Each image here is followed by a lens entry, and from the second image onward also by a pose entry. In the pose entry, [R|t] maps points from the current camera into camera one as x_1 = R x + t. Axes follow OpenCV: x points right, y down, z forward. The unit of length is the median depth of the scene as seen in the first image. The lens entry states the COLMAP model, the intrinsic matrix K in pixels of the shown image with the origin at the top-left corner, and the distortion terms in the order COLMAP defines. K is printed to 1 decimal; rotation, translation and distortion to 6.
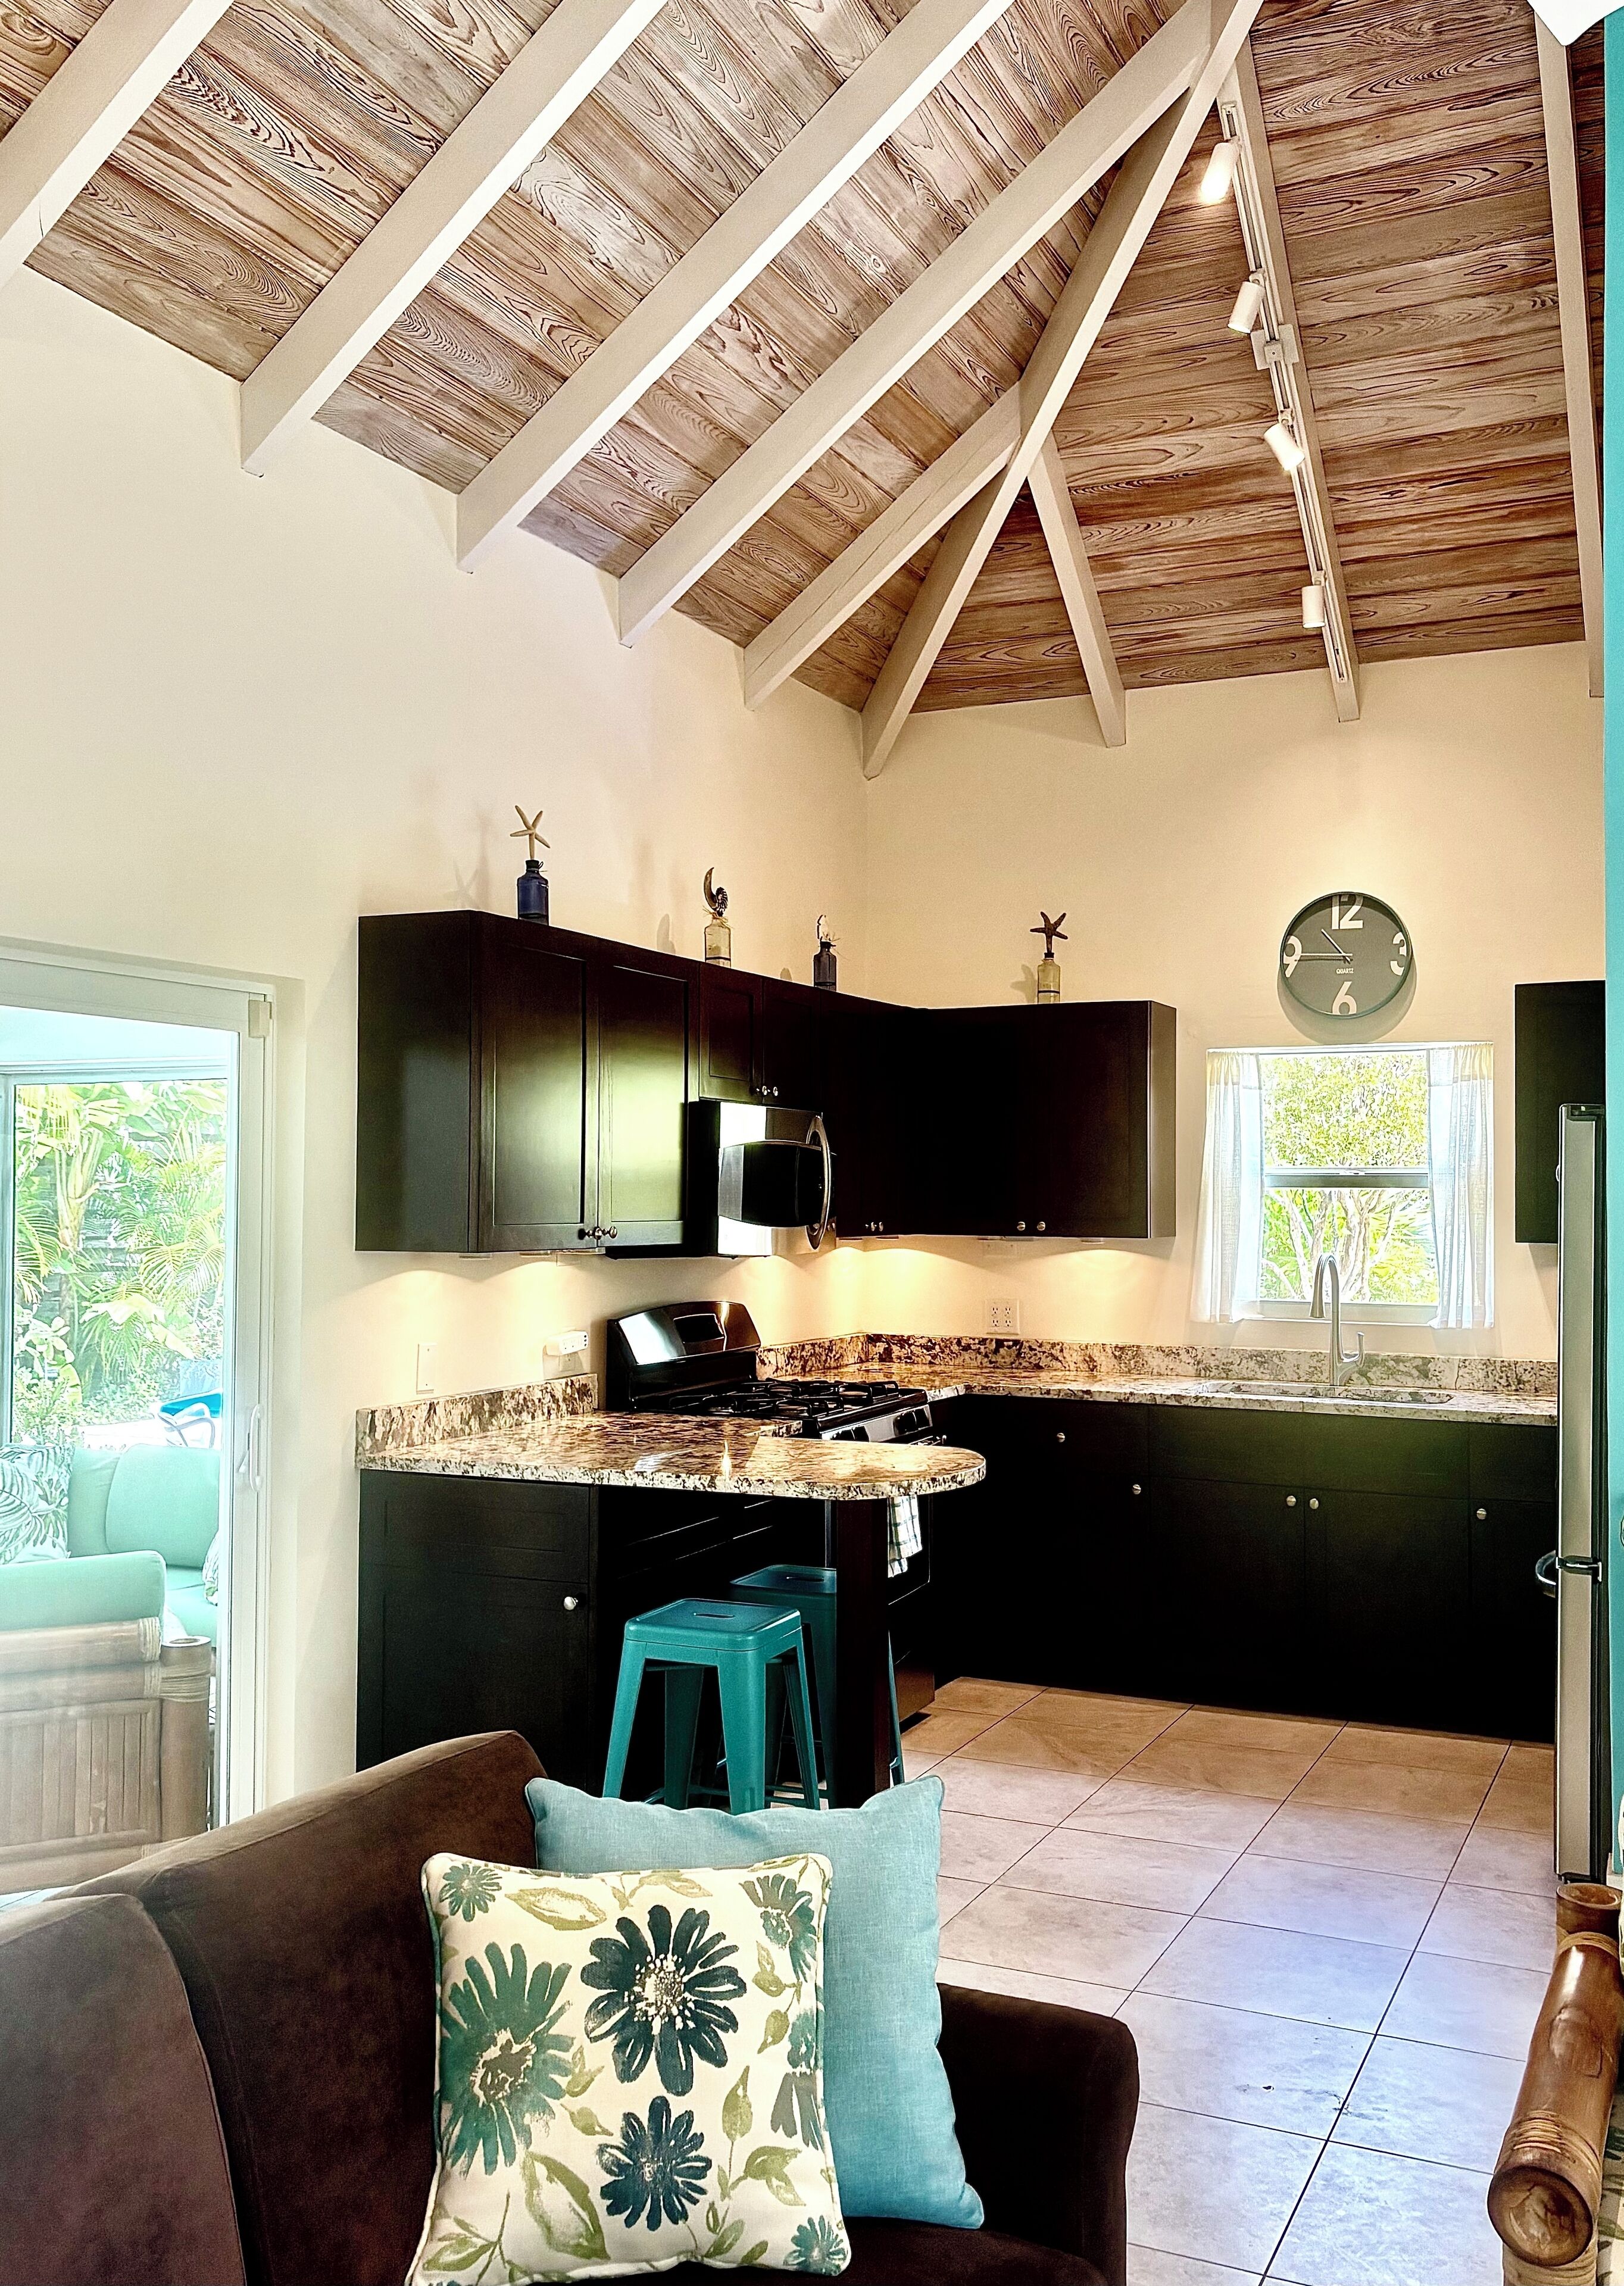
lens RADIAL K [[2034.4, 0, 812.2], [0, 2034.4, 1154.5], [0, 0, 1]] dist [0.142383, -0.025690]
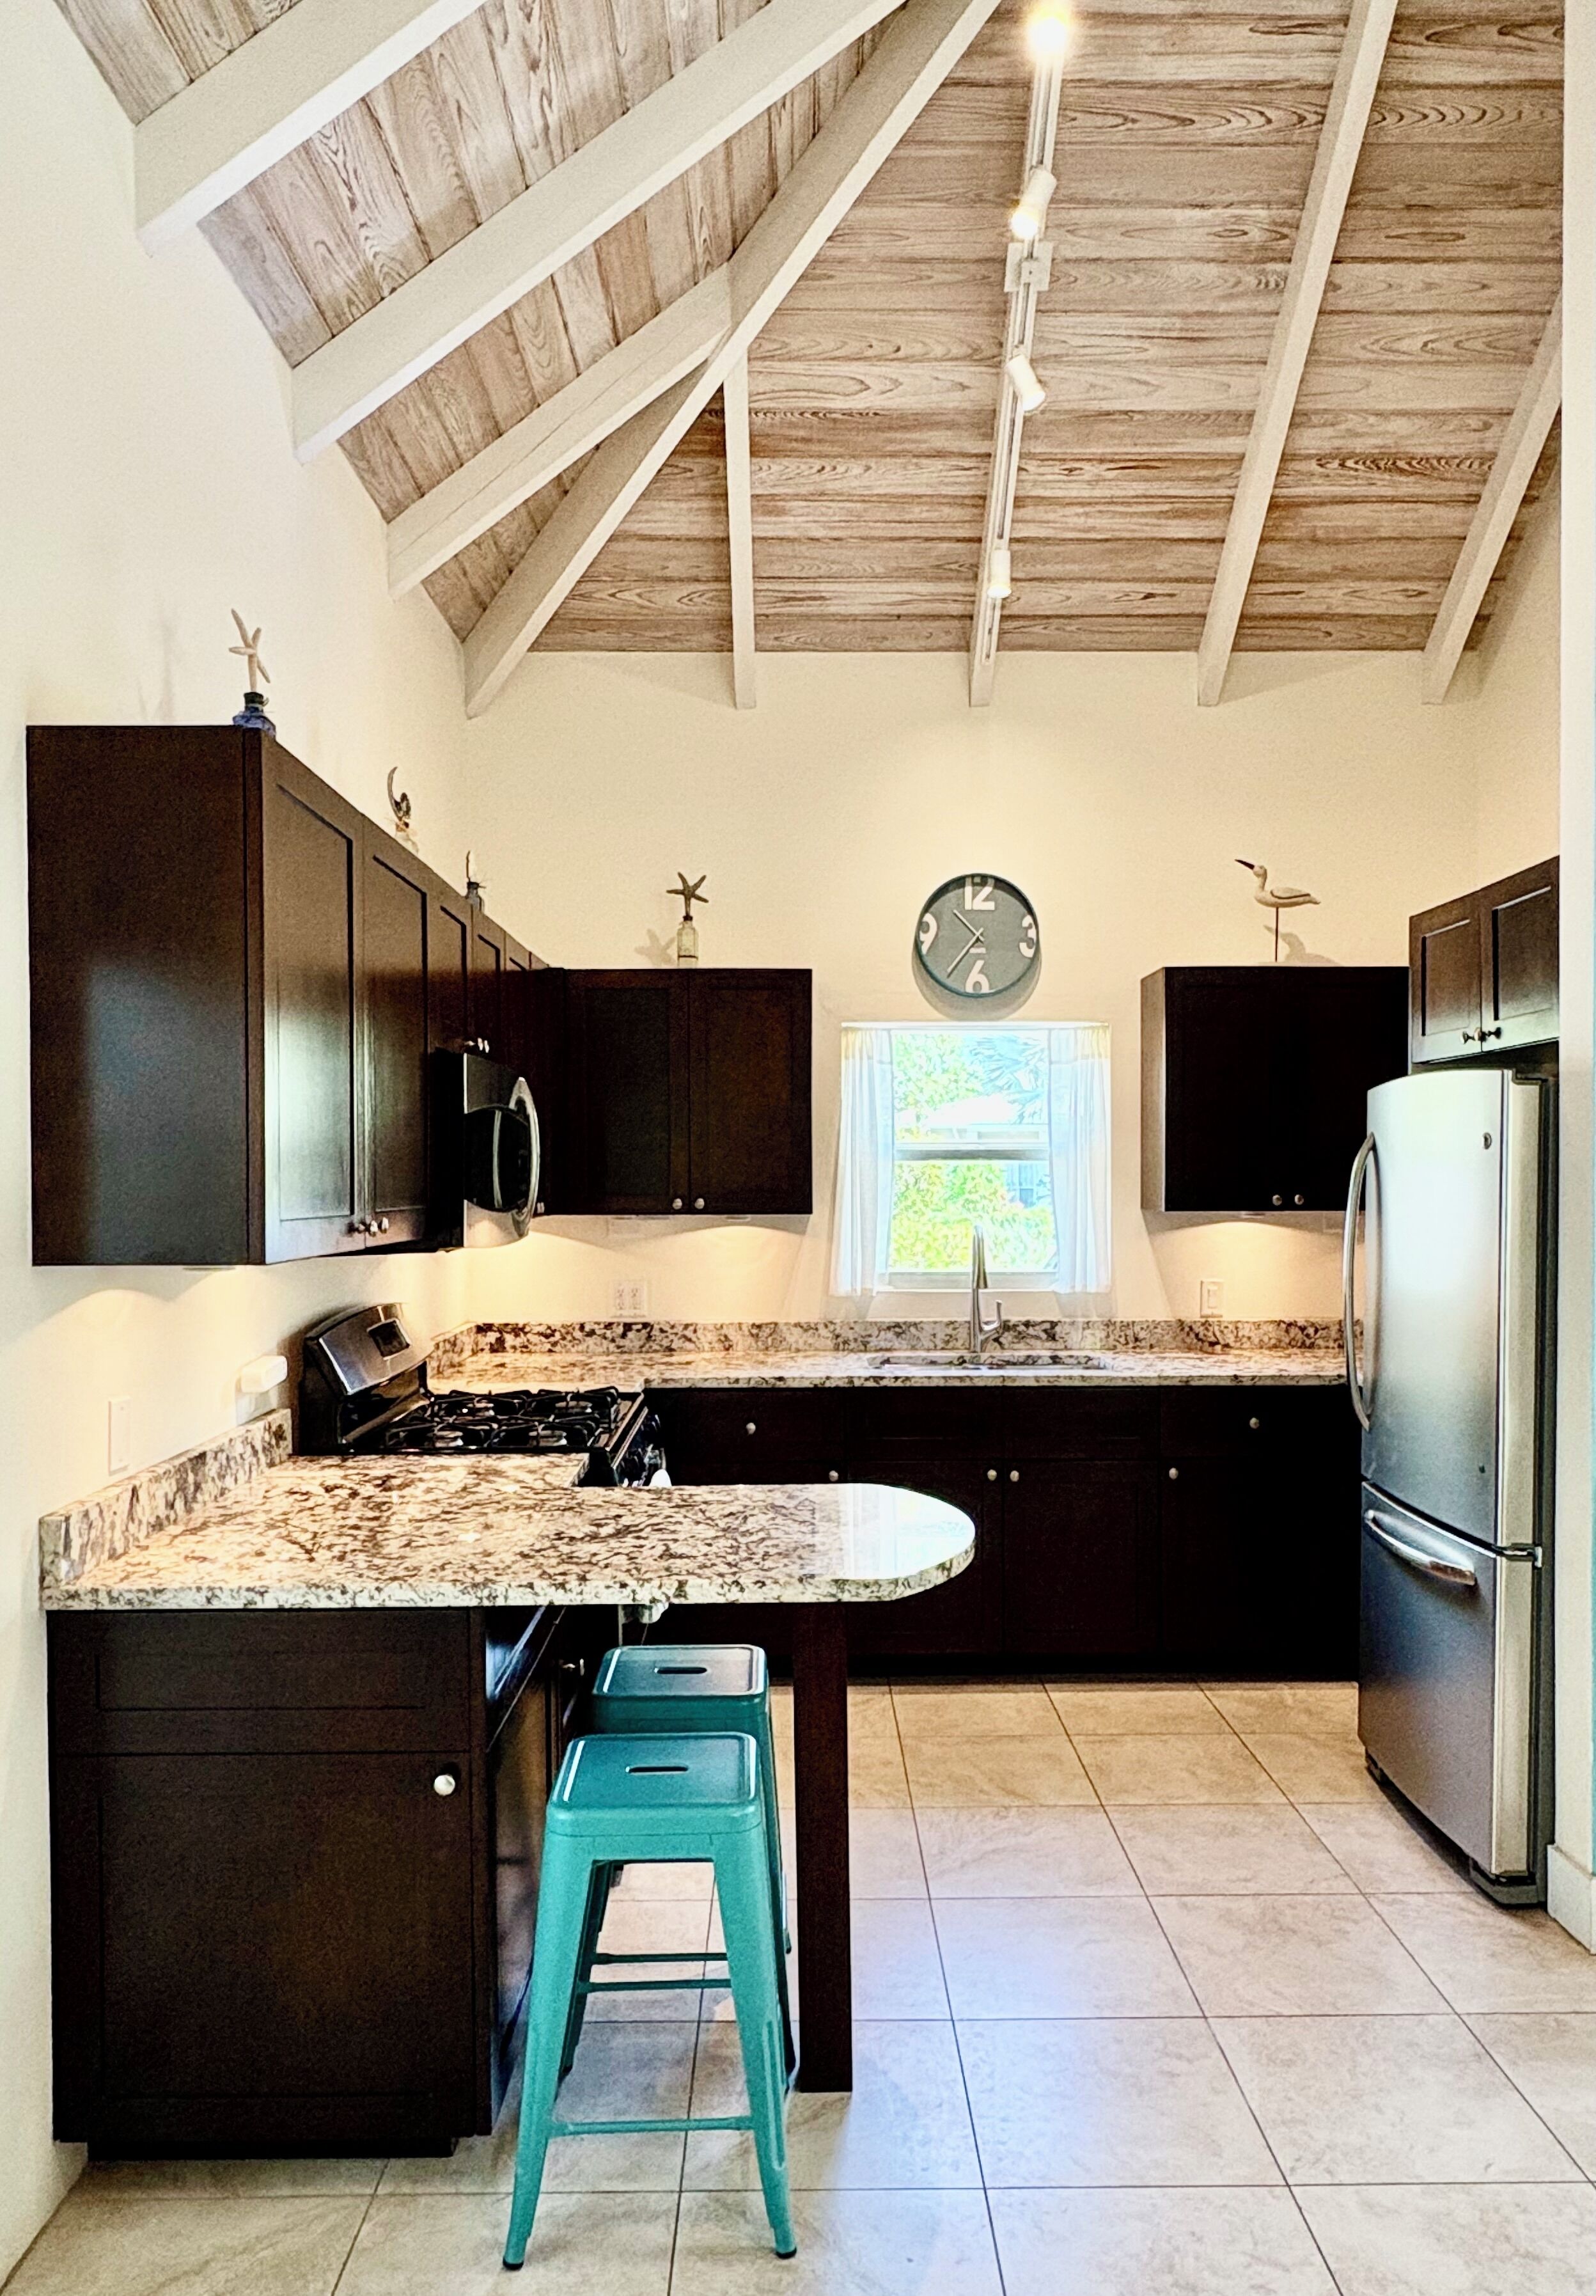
lens RADIAL K [[1529.8, 0, 793.3], [0, 1529.8, 1194.4], [0, 0, 1]] dist [0.024301, 0.003128]
pose [[0.906199, -0.015591, 0.422563, -0.156870], [0.001640, 0.999442, 0.033360, 0.007462], [-0.422848, -0.029538, 0.905719, 0.356612]]
